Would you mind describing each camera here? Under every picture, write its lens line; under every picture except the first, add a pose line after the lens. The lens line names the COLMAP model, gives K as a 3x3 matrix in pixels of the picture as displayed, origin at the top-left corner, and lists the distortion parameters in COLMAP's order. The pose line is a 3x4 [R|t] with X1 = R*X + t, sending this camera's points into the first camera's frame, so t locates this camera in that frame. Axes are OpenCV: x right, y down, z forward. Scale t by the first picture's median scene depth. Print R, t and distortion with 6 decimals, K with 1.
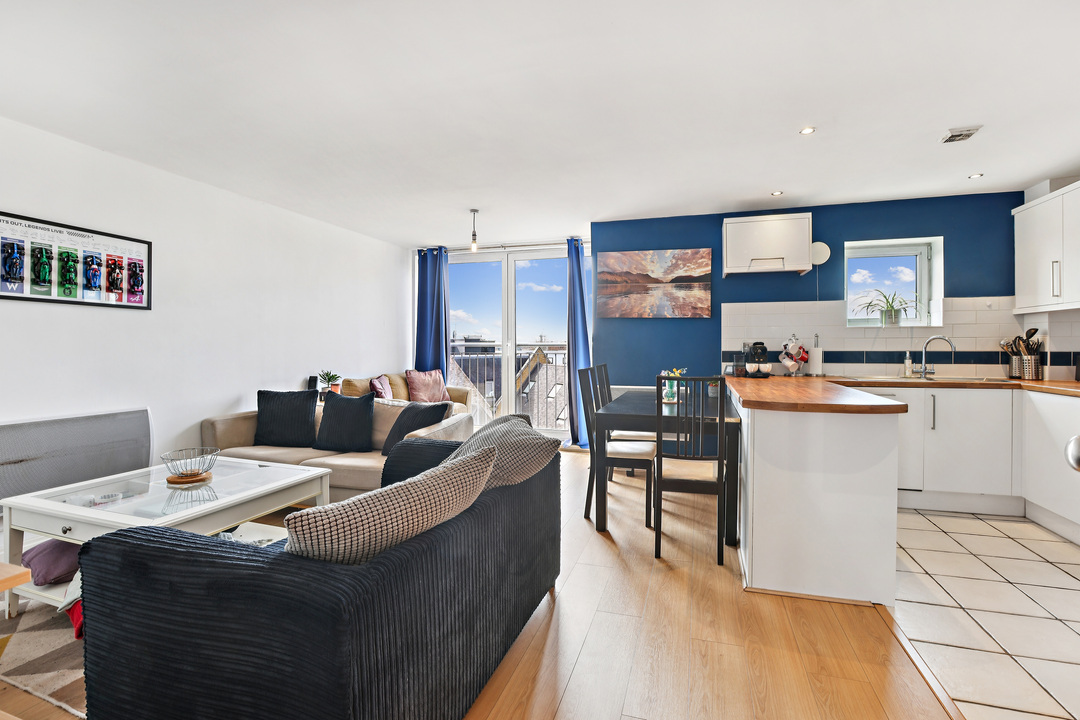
lens RADIAL K [[503.4, 0, 534.2], [0, 503.4, 343.1], [0, 0, 1]] dist [-0.009636, 0.005965]
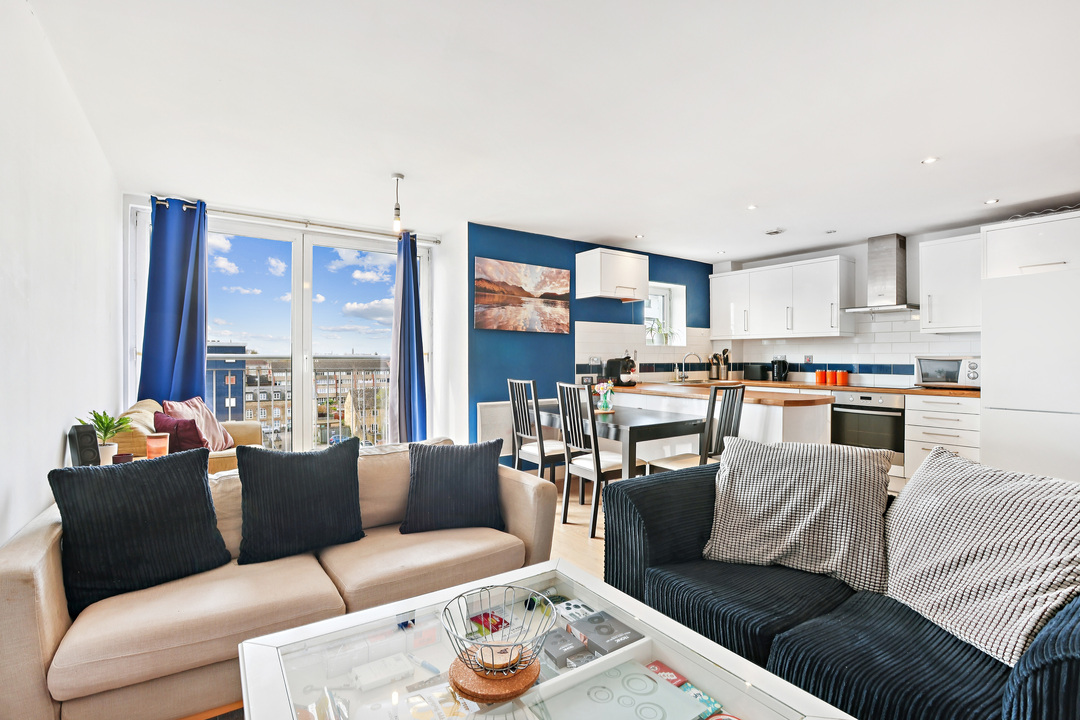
lens RADIAL K [[503.4, 0, 528.1], [0, 503.4, 375.2], [0, 0, 1]] dist [-0.009636, 0.005965]
pose [[0.617761, -0.027193, 0.785896, -0.662713], [-0.005742, 0.999219, 0.039088, -0.002784], [-0.786345, -0.028660, 0.617122, 0.443966]]
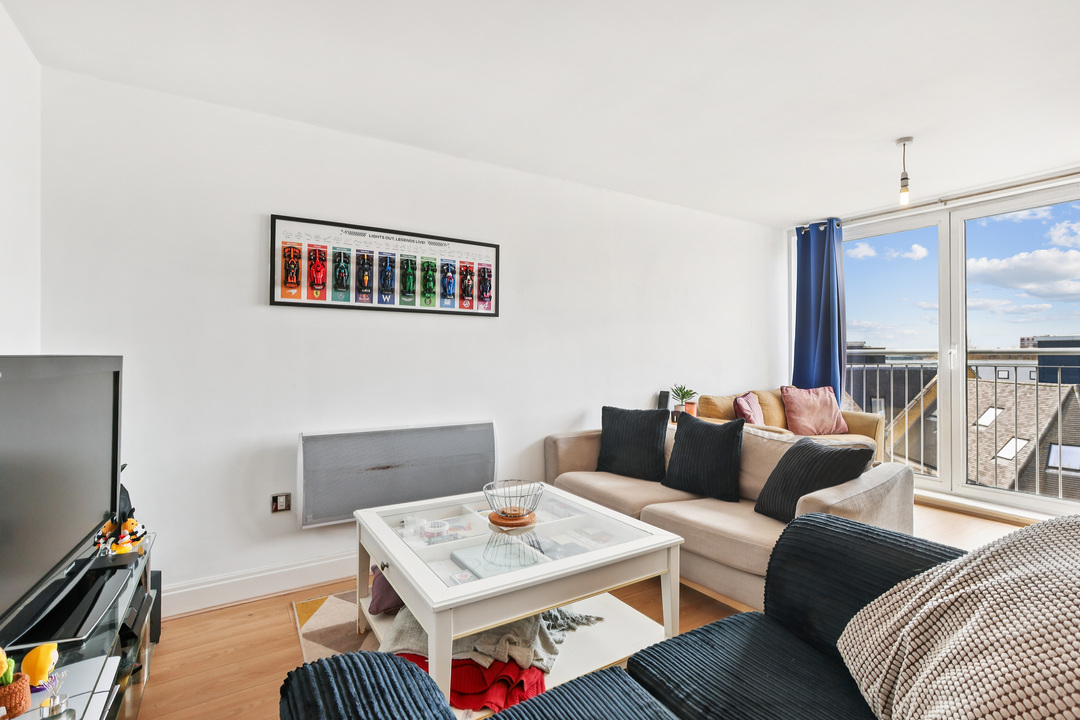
lens RADIAL K [[503.4, 0, 524.6], [0, 503.4, 365.6], [0, 0, 1]] dist [-0.009636, 0.005965]
pose [[0.767334, 0.009826, -0.641172, -0.089494], [0.007334, 0.999683, 0.024097, 0.002163], [0.641205, -0.023193, 0.767019, 0.229173]]
